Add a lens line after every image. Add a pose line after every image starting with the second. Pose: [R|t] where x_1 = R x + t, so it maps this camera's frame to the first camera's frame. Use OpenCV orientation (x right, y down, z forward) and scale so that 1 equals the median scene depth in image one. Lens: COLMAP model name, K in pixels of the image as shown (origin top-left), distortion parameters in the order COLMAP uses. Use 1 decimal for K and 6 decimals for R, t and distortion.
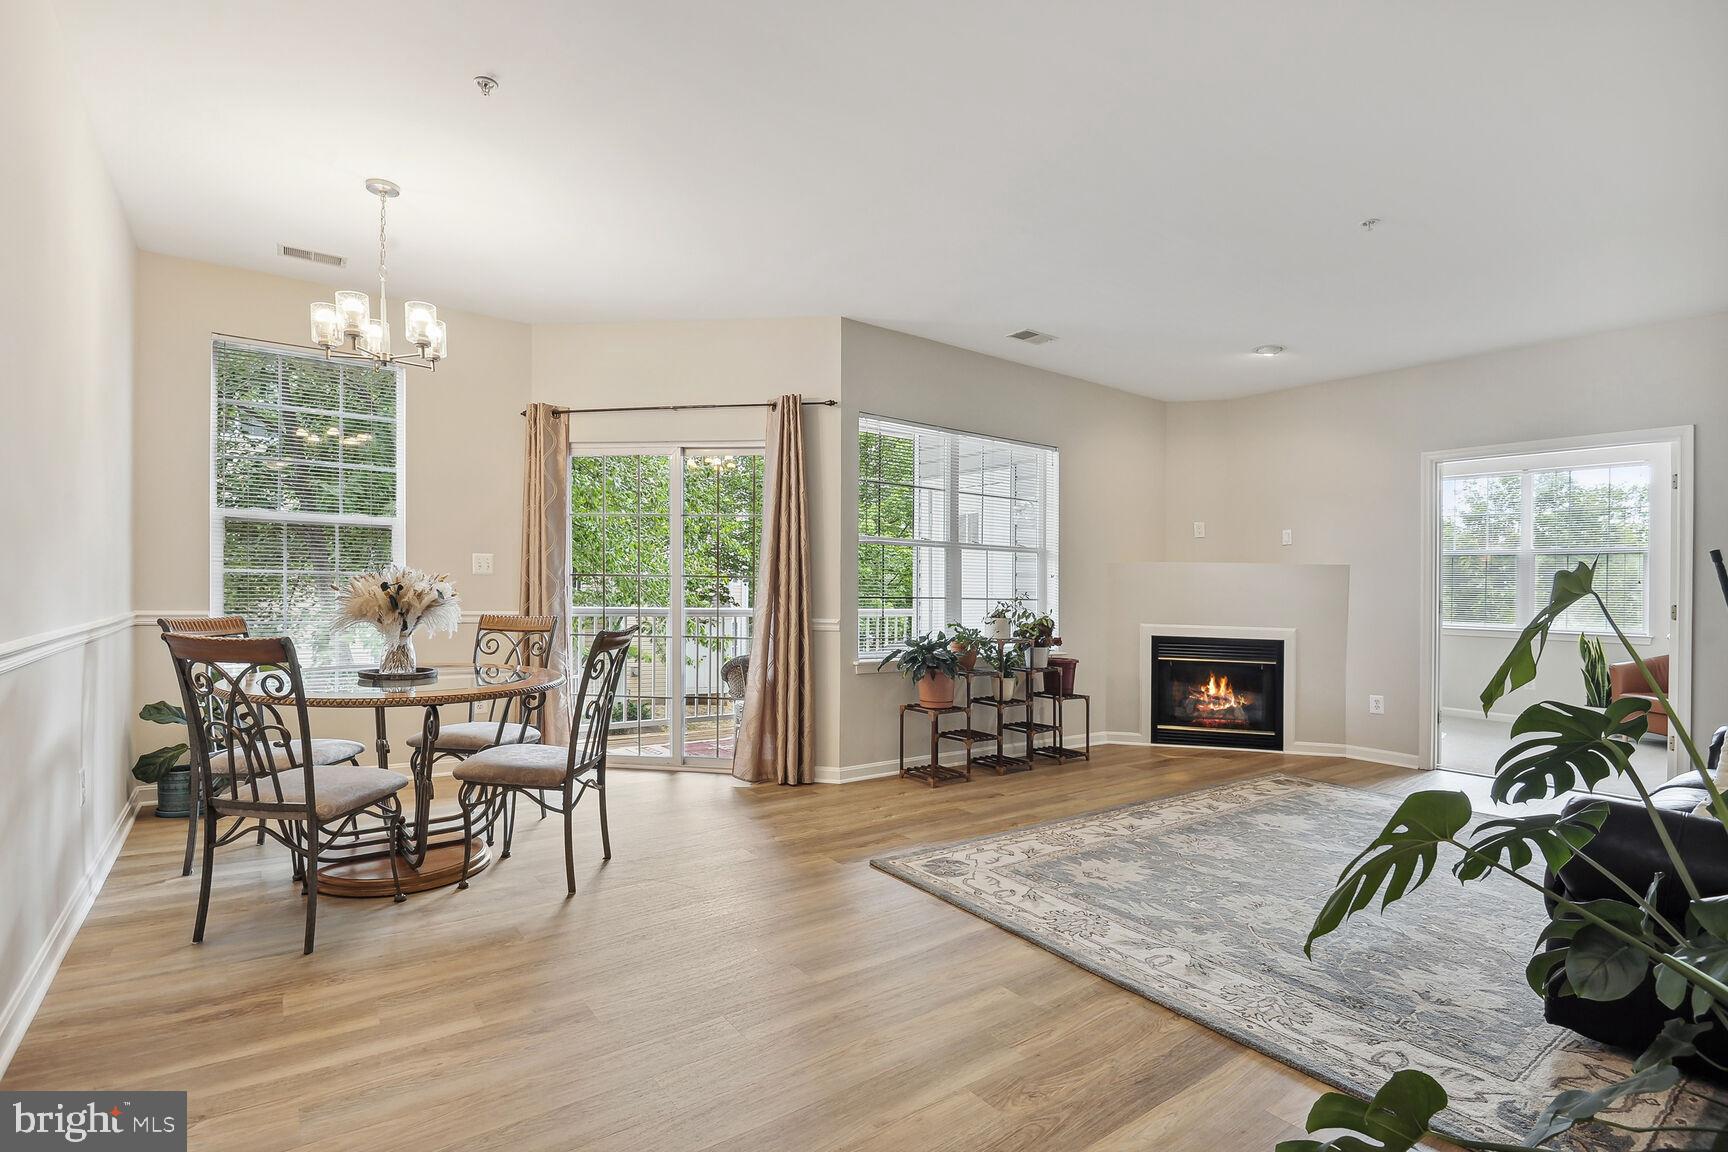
lens RADIAL K [[811.4, 0, 864.0], [0, 811.4, 576.0], [0, 0, 1]] dist [-0.009180, -0.000233]
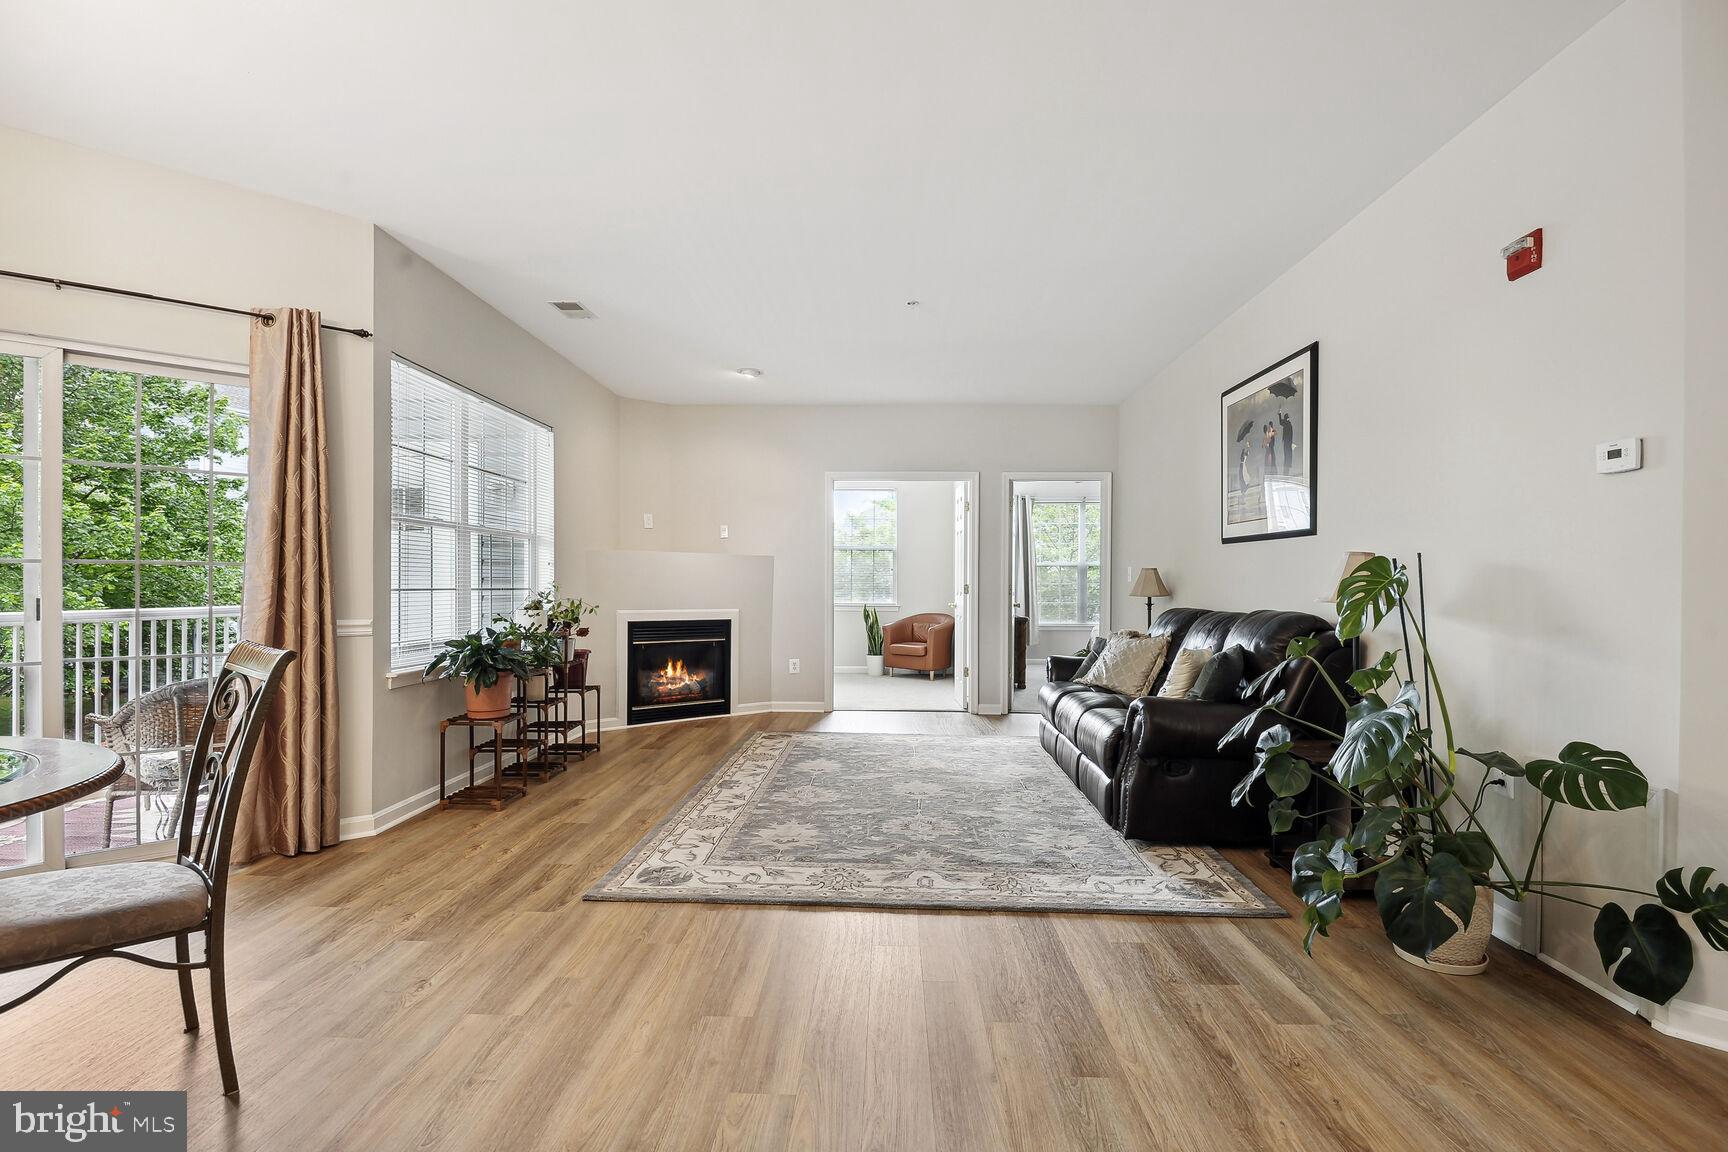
lens RADIAL K [[789.7, 0, 866.4], [0, 789.7, 564.2], [0, 0, 1]] dist [0.002039, -0.017245]
pose [[0.615018, 0.004580, 0.788500, -0.344707], [-0.005335, 0.999984, -0.001647, 0.000063], [-0.788495, -0.003194, 0.615033, 0.187158]]
